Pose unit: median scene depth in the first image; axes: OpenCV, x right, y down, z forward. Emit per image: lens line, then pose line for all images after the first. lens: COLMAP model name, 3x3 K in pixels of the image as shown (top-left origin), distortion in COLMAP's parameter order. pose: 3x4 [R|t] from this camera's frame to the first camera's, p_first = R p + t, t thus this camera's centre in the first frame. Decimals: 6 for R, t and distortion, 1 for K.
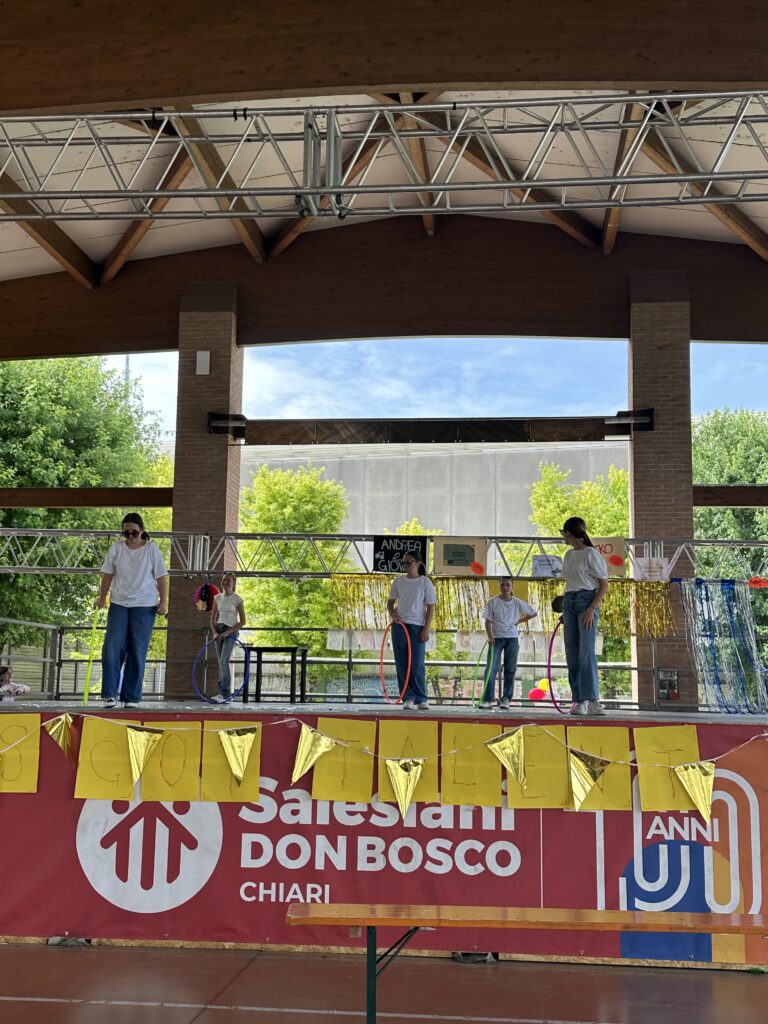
lens RADIAL K [[1214.6, 0, 384.0], [0, 1214.6, 512.0], [0, 0, 1]] dist [0.212858, -0.456490]
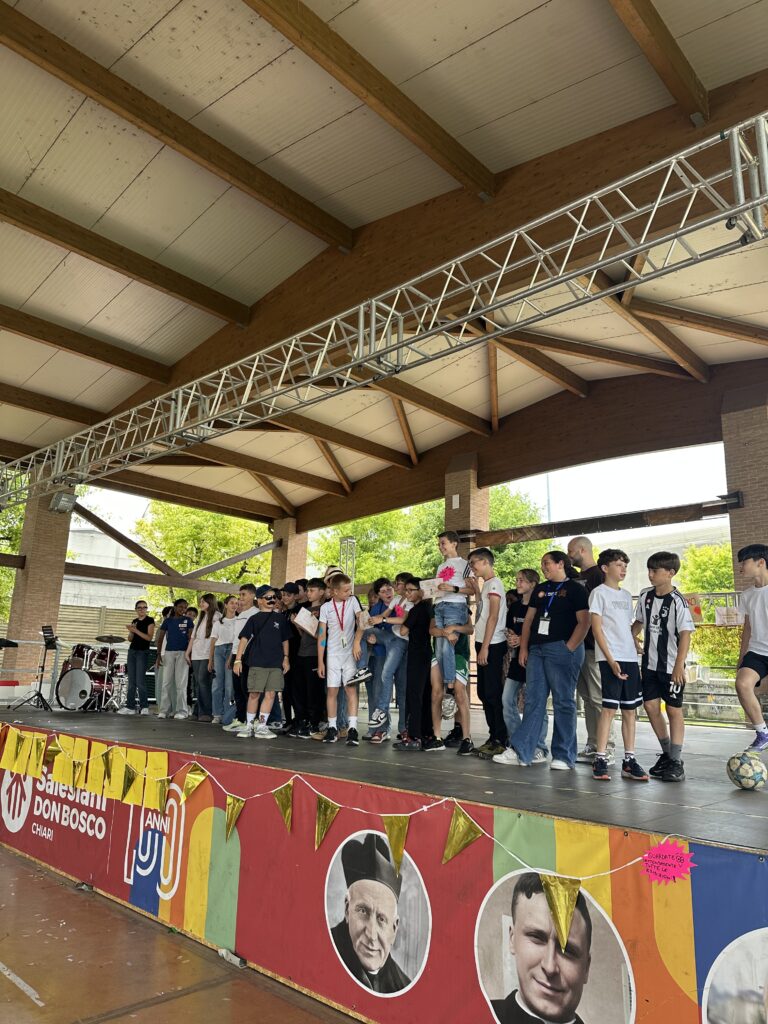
lens RADIAL K [[715.9, 0, 384.0], [0, 715.9, 512.0], [0, 0, 1]] dist [0.021655, -0.000424]
pose [[0.794483, -0.127359, -0.593781, 0.390417], [0.070360, 0.990482, -0.118303, 0.001934], [0.603196, 0.052211, 0.795882, 0.169996]]
